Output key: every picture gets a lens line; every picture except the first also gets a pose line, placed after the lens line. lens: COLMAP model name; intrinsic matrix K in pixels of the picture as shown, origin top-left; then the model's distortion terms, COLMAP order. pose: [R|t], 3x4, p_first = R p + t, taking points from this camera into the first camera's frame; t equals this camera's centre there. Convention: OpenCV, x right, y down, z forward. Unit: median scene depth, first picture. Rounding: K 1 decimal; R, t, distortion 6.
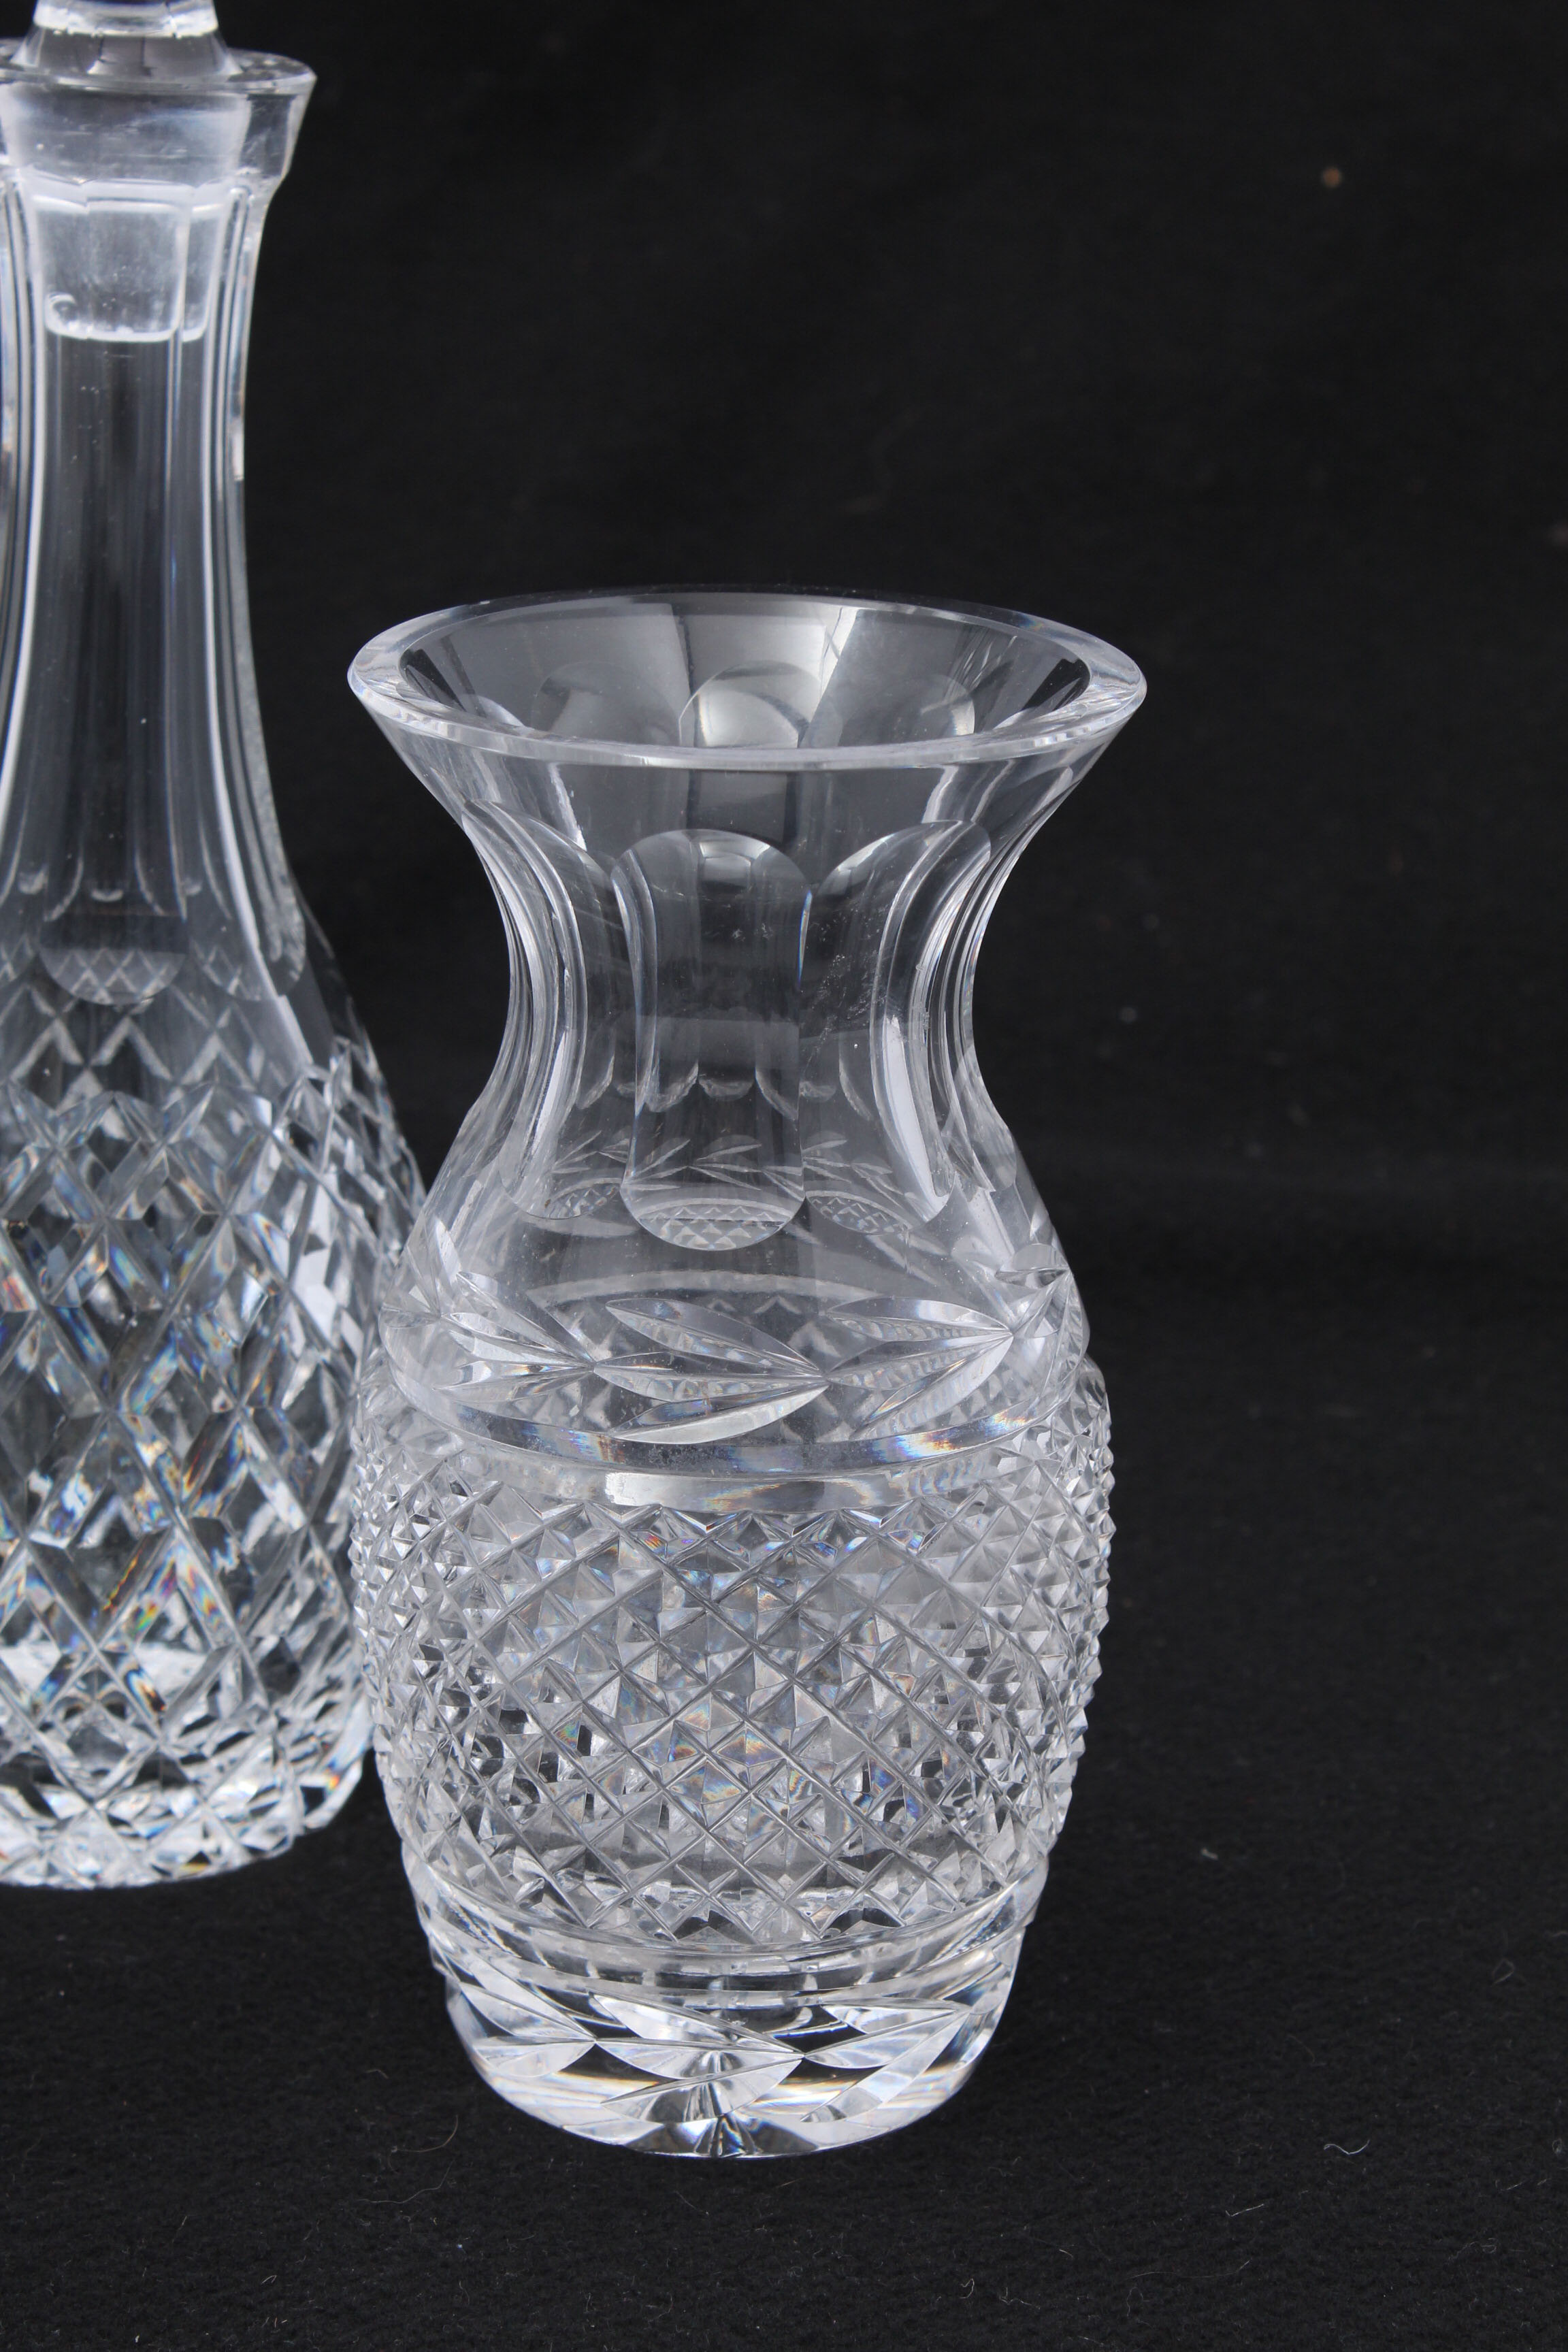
lens RADIAL K [[5303.9, 0, 749.6], [0, 5303.9, 1170.7], [0, 0, 1]] dist [0.058549, -0.122464]
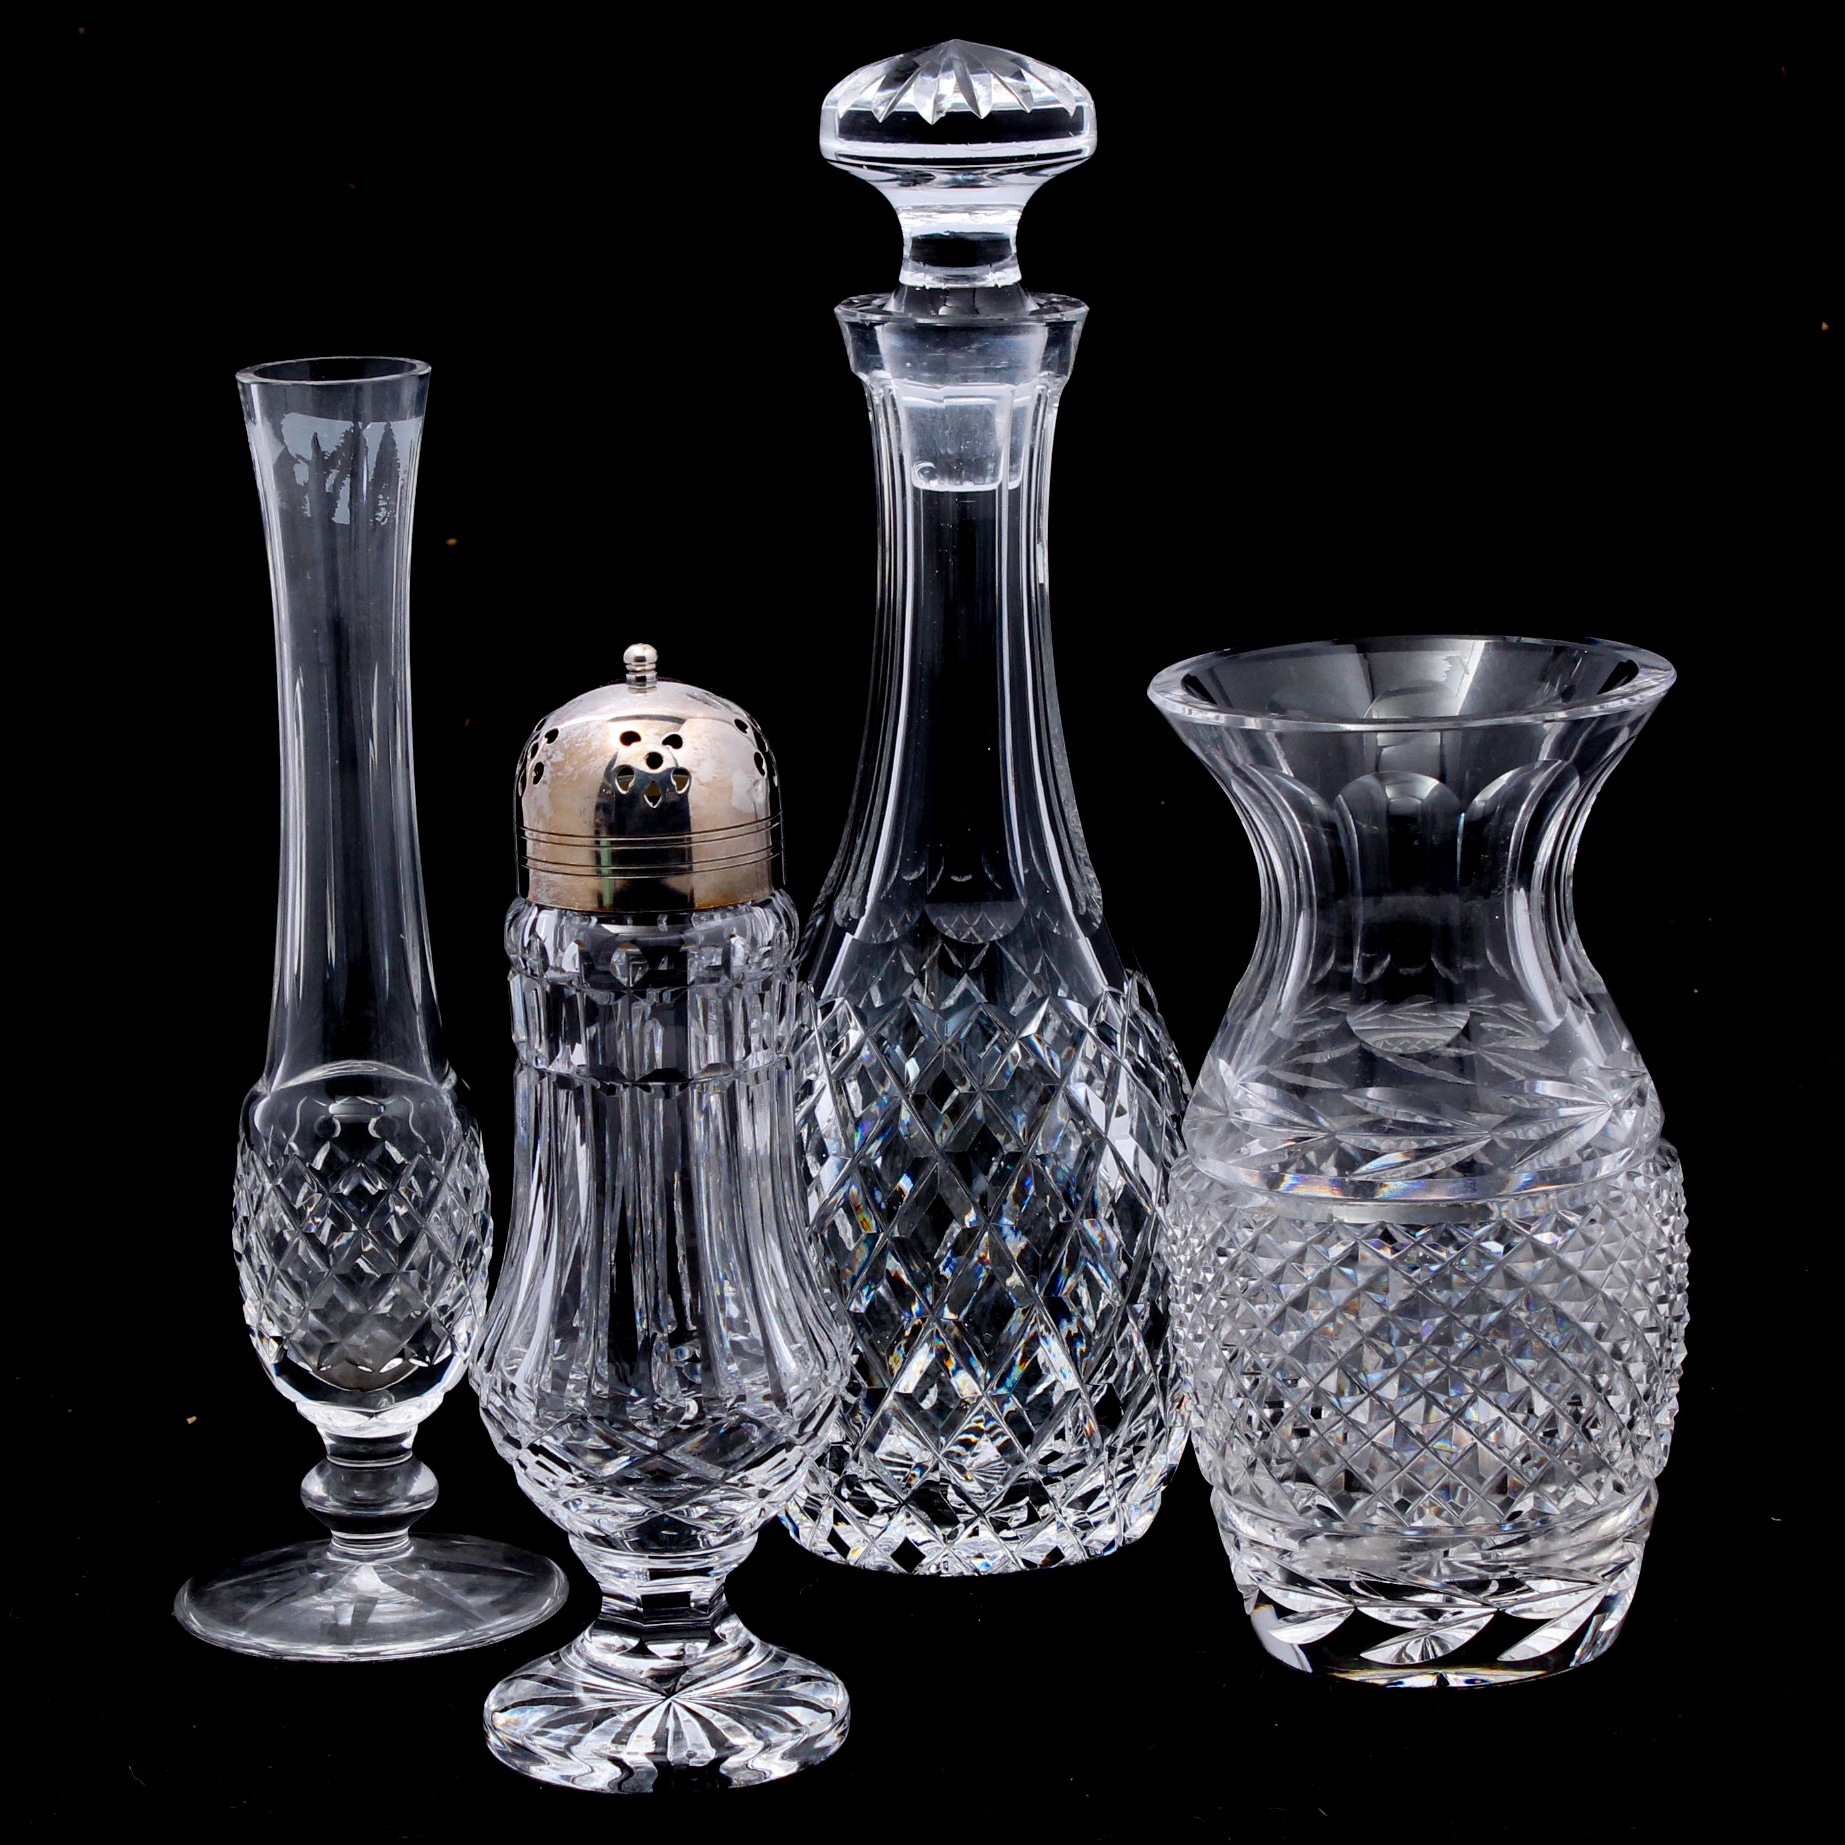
lens RADIAL K [[6831.8, 0, 922.5], [0, 6831.8, 922.5], [0, 0, 1]] dist [-0.008471, 1.276768]
pose [[0.997350, -0.051945, -0.050939, -0.041249], [0.046538, 0.993683, -0.102116, 0.158262], [0.055921, 0.099475, 0.993467, -0.885953]]
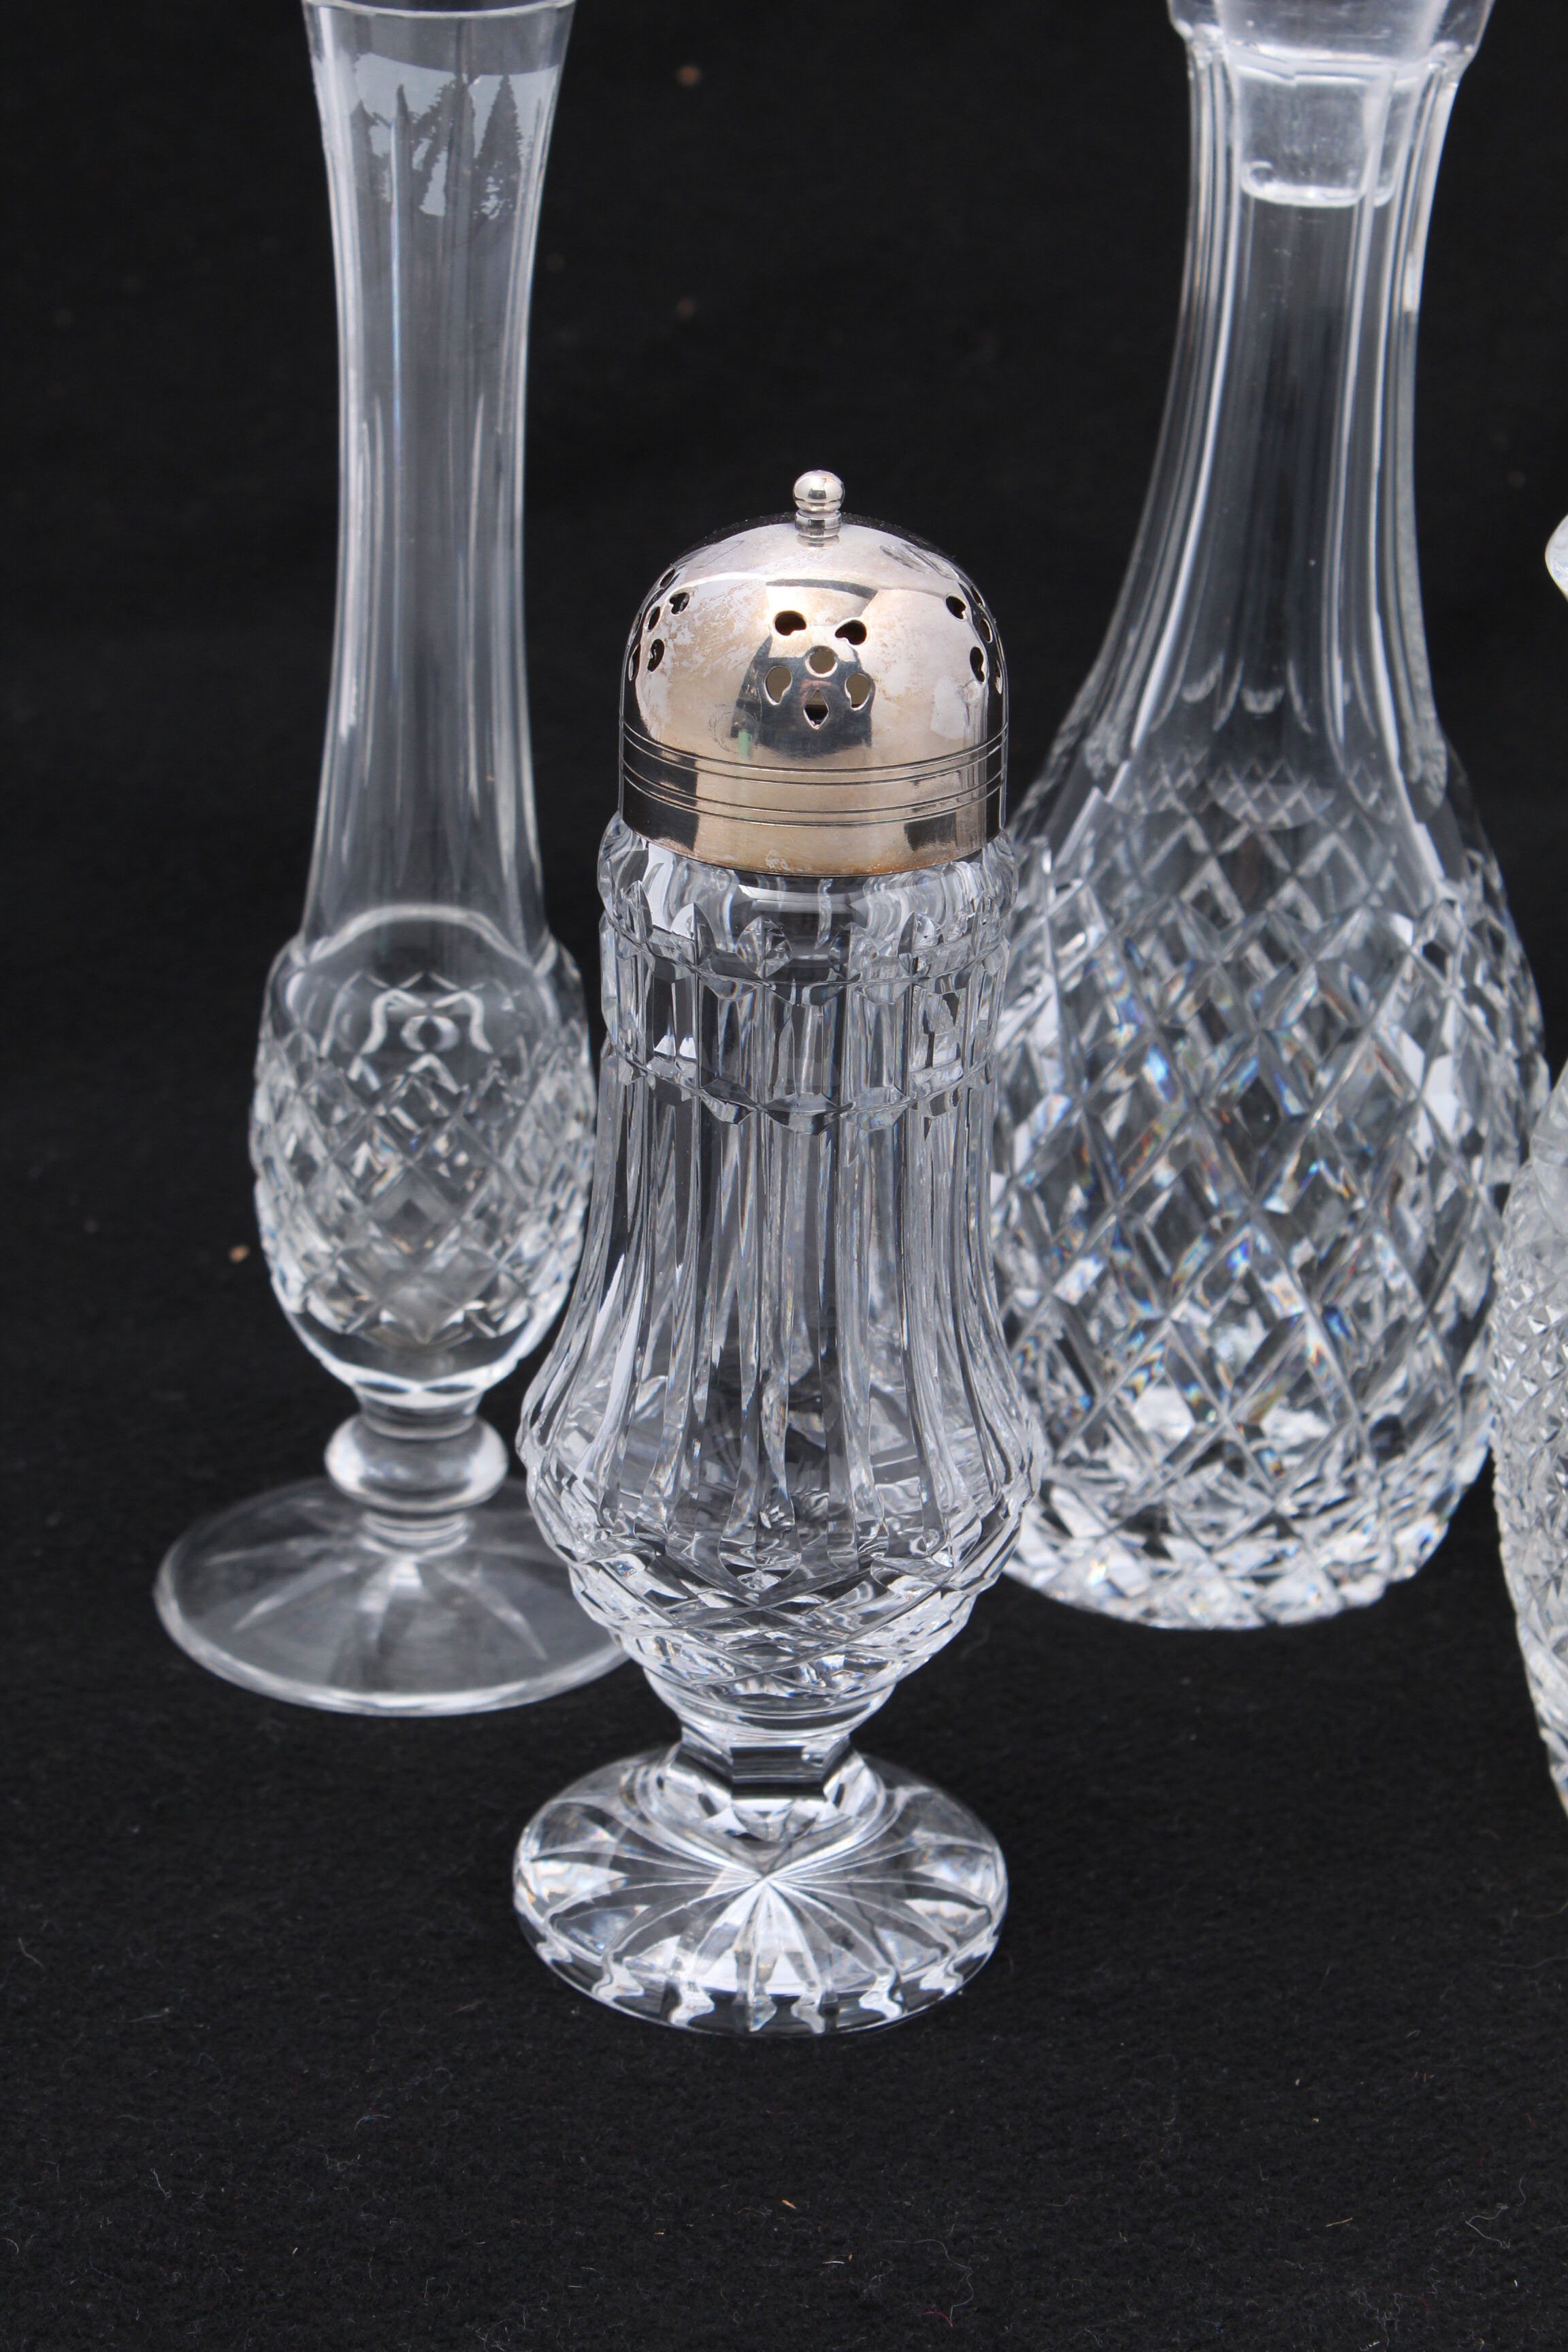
lens RADIAL K [[5303.9, 0, 749.6], [0, 5303.9, 1170.7], [0, 0, 1]] dist [0.058549, -0.122464]
pose [[0.989935, 0.047059, -0.133468, -0.081060], [-0.033415, 0.994152, 0.102687, -0.071746], [0.137519, -0.097194, 0.985719, -0.080033]]
